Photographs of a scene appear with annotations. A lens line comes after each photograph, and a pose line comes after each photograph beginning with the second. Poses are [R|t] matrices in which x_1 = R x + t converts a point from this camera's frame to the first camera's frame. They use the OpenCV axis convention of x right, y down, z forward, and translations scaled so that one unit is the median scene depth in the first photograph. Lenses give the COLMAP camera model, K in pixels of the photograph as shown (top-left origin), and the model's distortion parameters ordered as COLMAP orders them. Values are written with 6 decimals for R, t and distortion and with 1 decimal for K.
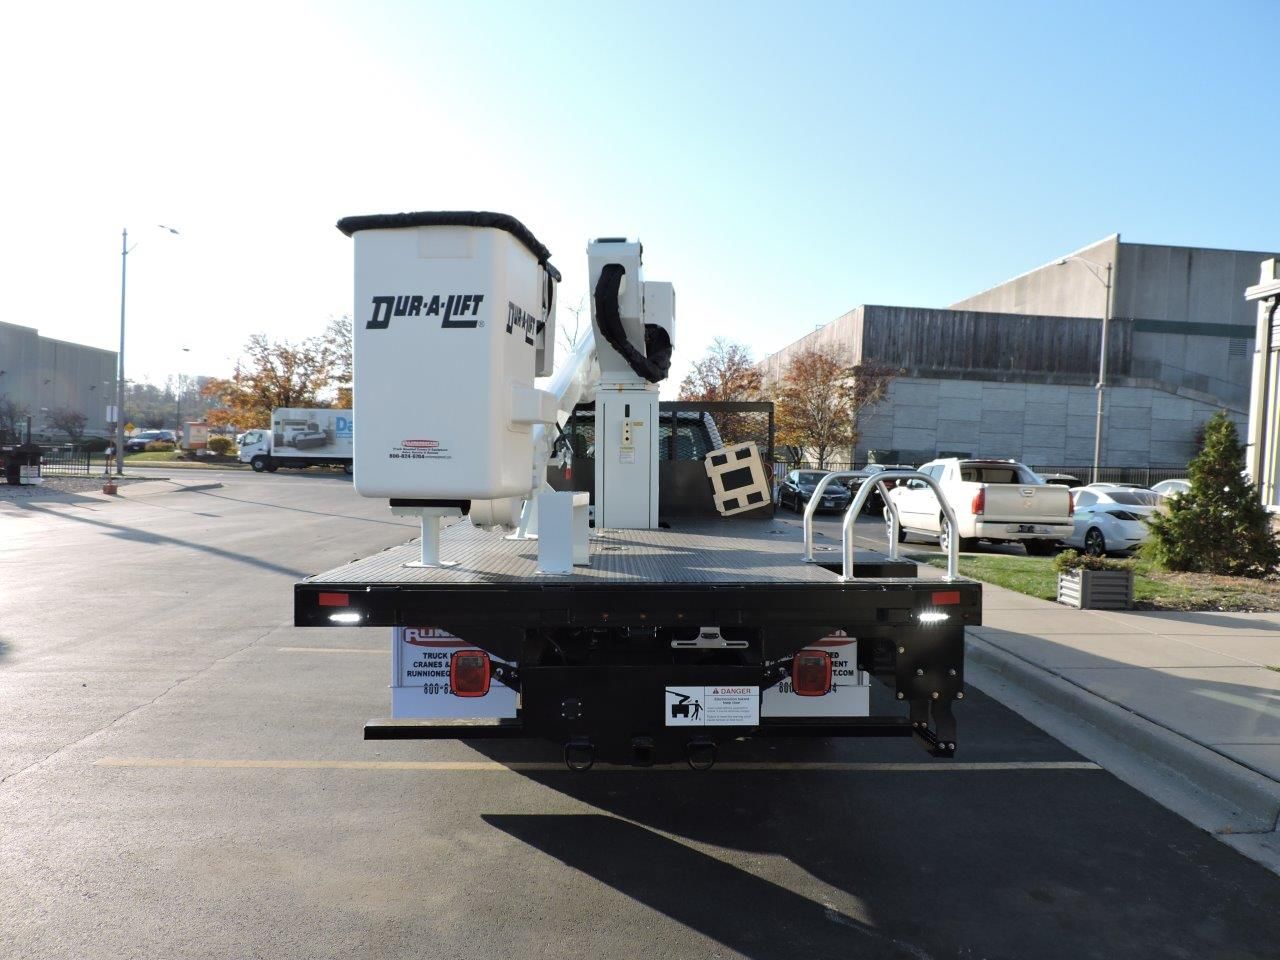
lens RADIAL K [[883.5, 0, 640.0], [0, 883.5, 480.0], [0, 0, 1]] dist [-0.043397, 0.001318]
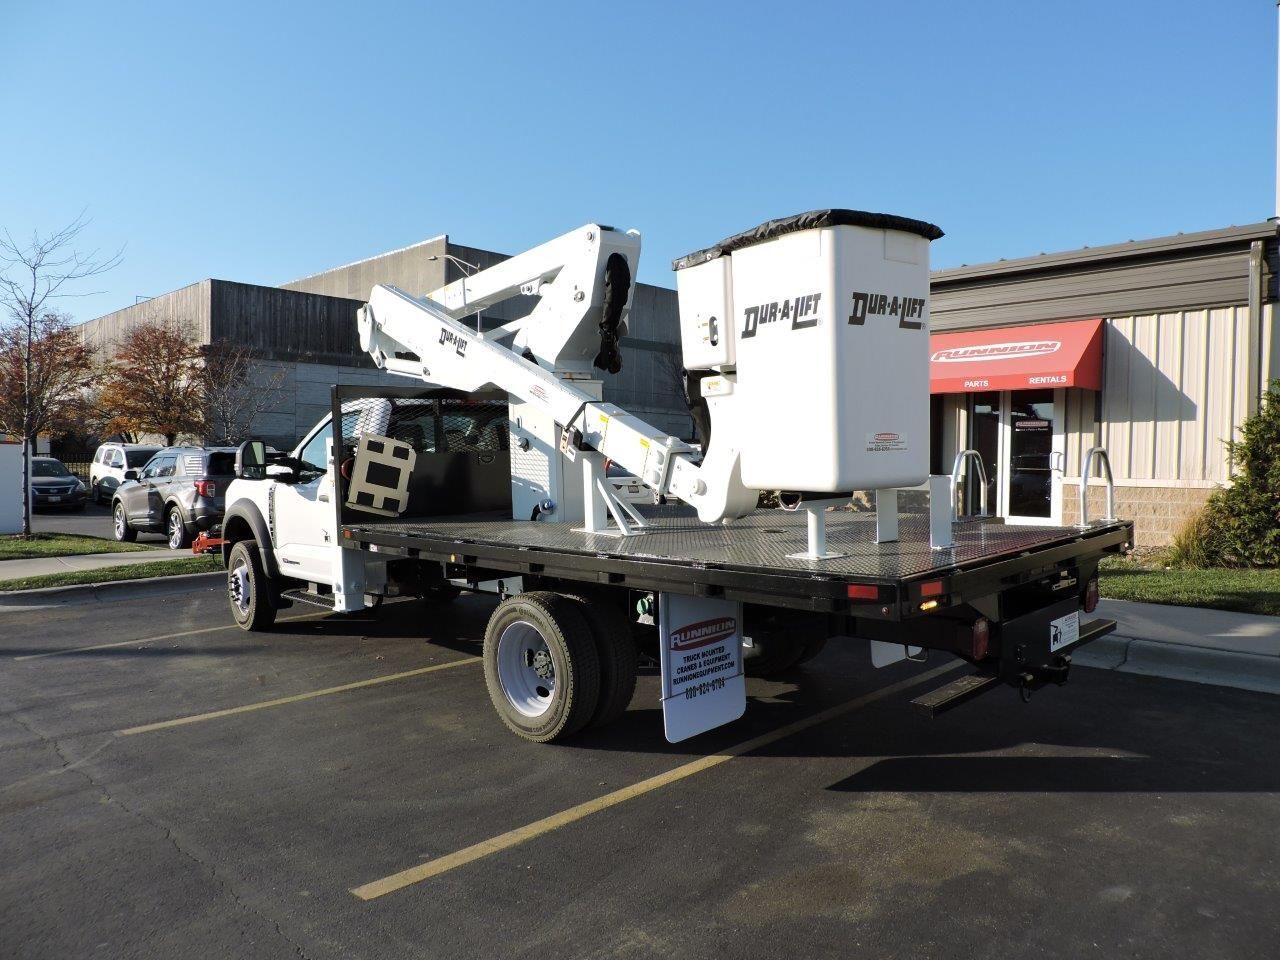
lens RADIAL K [[877.6, 0, 640.0], [0, 877.6, 480.0], [0, 0, 1]] dist [0.005512, 0.000908]
pose [[0.736781, -0.054054, 0.673968, -0.049310], [0.041604, 0.998535, 0.034603, -0.001681], [-0.674851, 0.002545, 0.737950, 0.017604]]
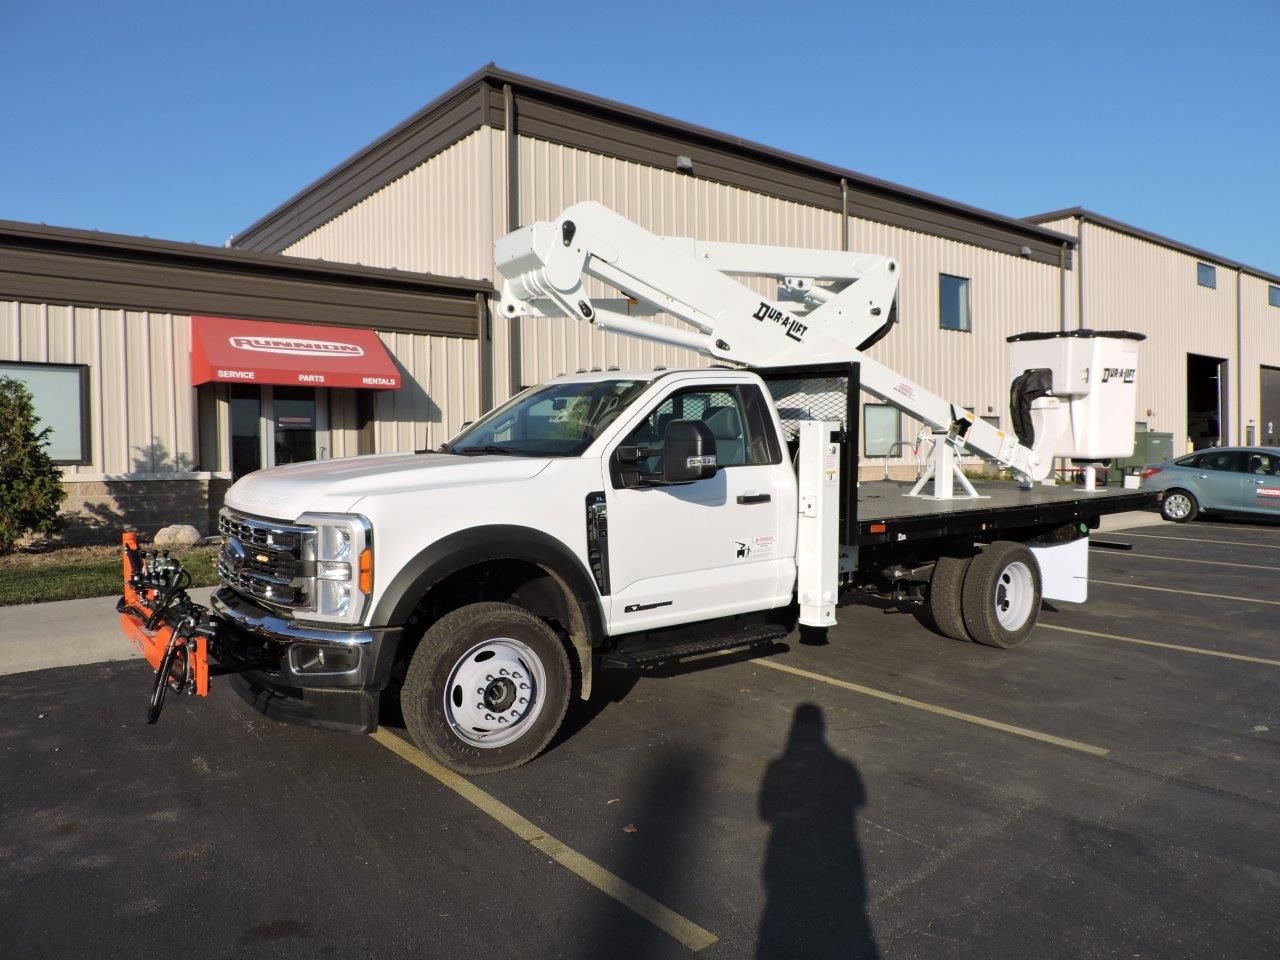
lens RADIAL K [[877.6, 0, 640.0], [0, 877.6, 480.0], [0, 0, 1]] dist [0.005512, 0.000908]
pose [[-0.558092, -0.059940, 0.827611, -0.065218], [0.007078, 0.997007, 0.076982, -0.005008], [-0.829749, 0.048820, -0.555997, 0.157276]]
